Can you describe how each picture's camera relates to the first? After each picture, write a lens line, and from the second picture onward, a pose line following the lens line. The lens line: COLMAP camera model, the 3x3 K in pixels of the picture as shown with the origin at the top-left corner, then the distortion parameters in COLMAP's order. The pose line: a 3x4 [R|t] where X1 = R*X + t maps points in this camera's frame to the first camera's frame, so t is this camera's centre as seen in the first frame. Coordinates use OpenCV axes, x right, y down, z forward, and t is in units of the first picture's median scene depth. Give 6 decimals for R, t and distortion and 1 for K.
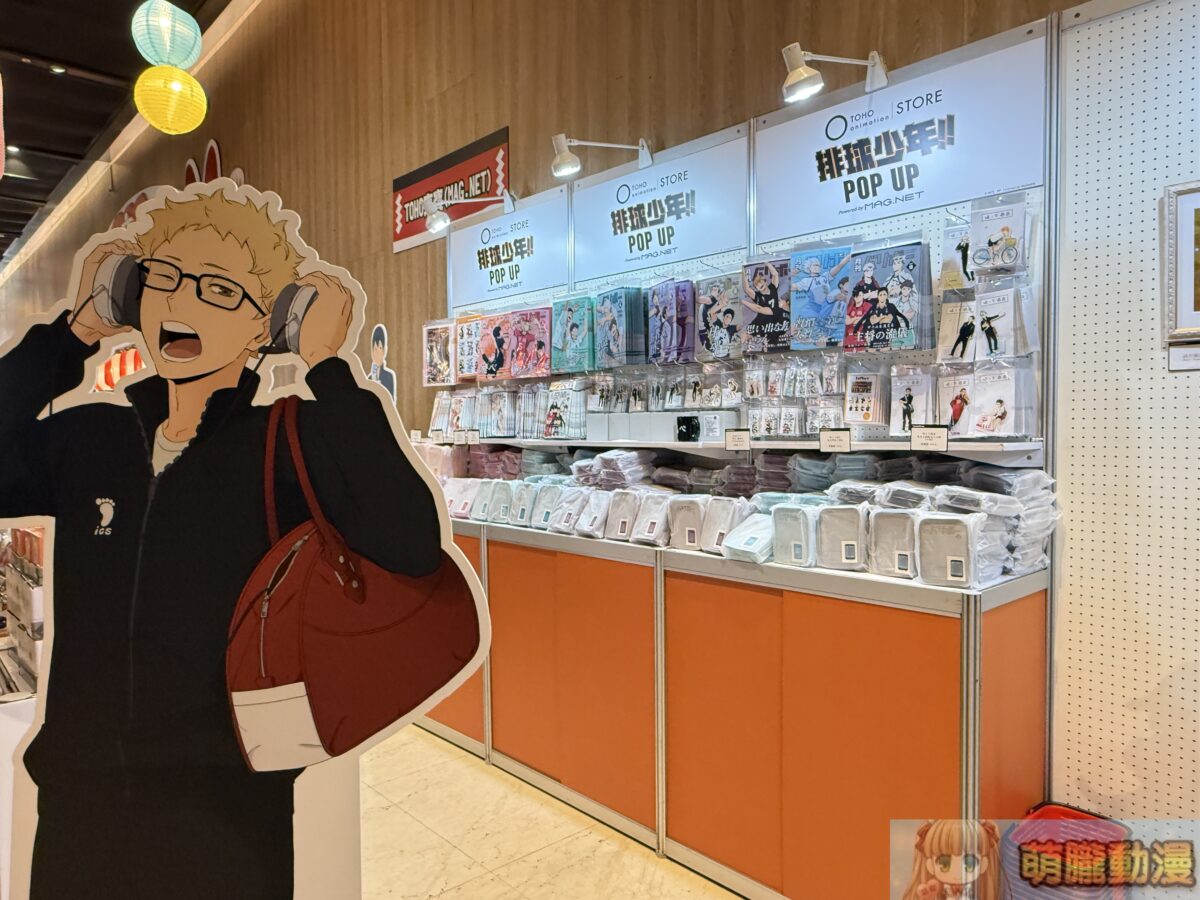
lens RADIAL K [[787.6, 0, 600.0], [0, 787.6, 450.0], [0, 0, 1]] dist [-0.000746, 0.002597]
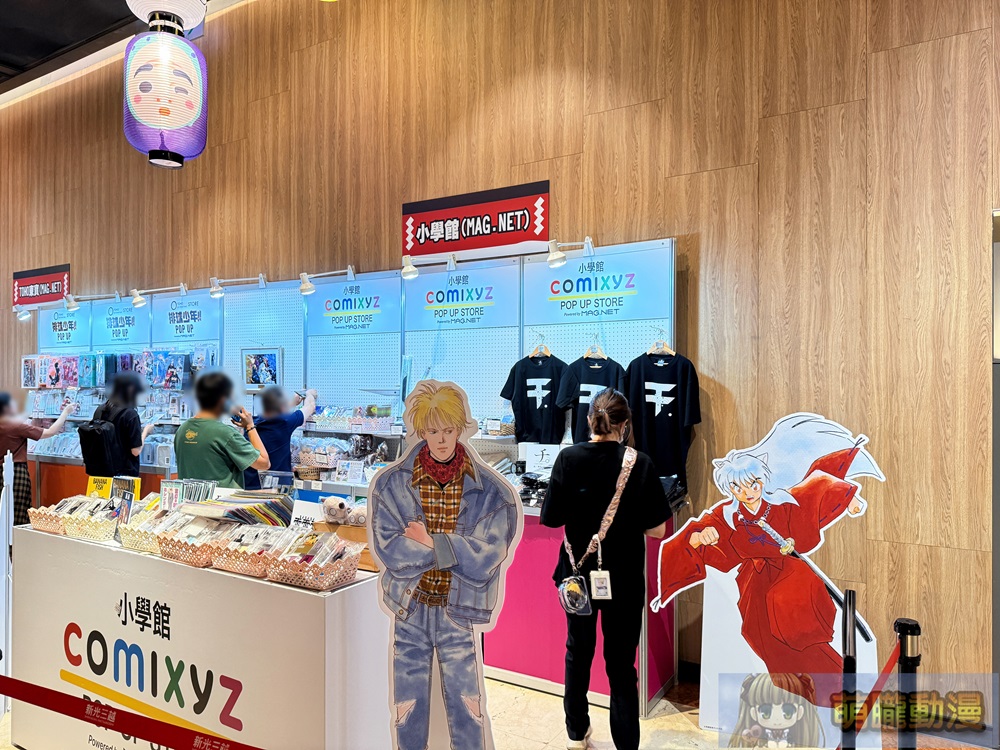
lens RADIAL K [[686.5, 0, 500.0], [0, 686.5, 375.0], [0, 0, 1]] dist [0.092670, -0.116569]
pose [[0.961203, 0.008810, 0.275700, 0.744290], [0.002683, 0.999144, -0.041283, -0.063220], [-0.275828, 0.040421, 0.960357, -1.697676]]
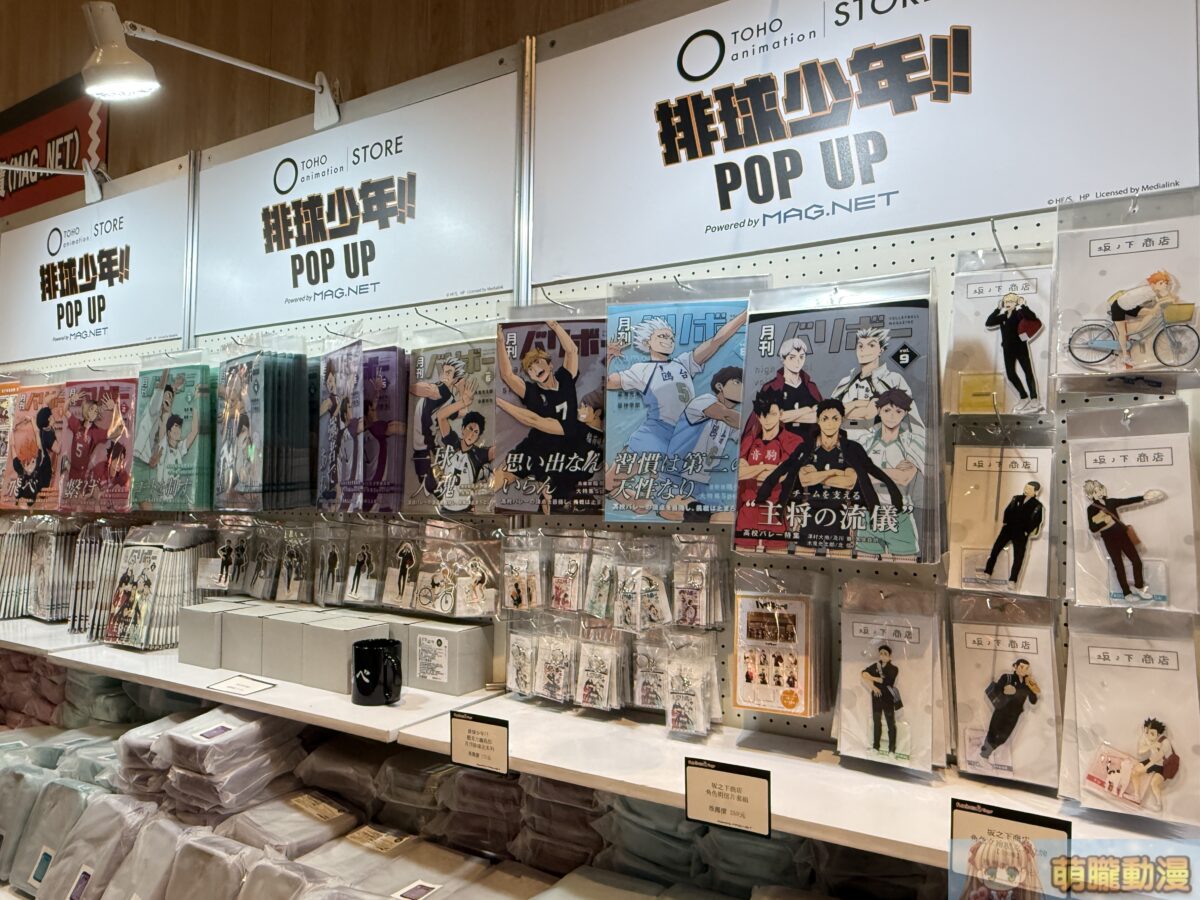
lens RADIAL K [[795.9, 0, 601.2], [0, 795.9, 458.3], [0, 0, 1]] dist [0.002135, 0.000887]
pose [[0.960435, 0.030680, 0.276809, 0.118298], [-0.011018, 0.997322, -0.072307, -0.132524], [-0.278286, 0.066397, 0.958201, 0.581648]]
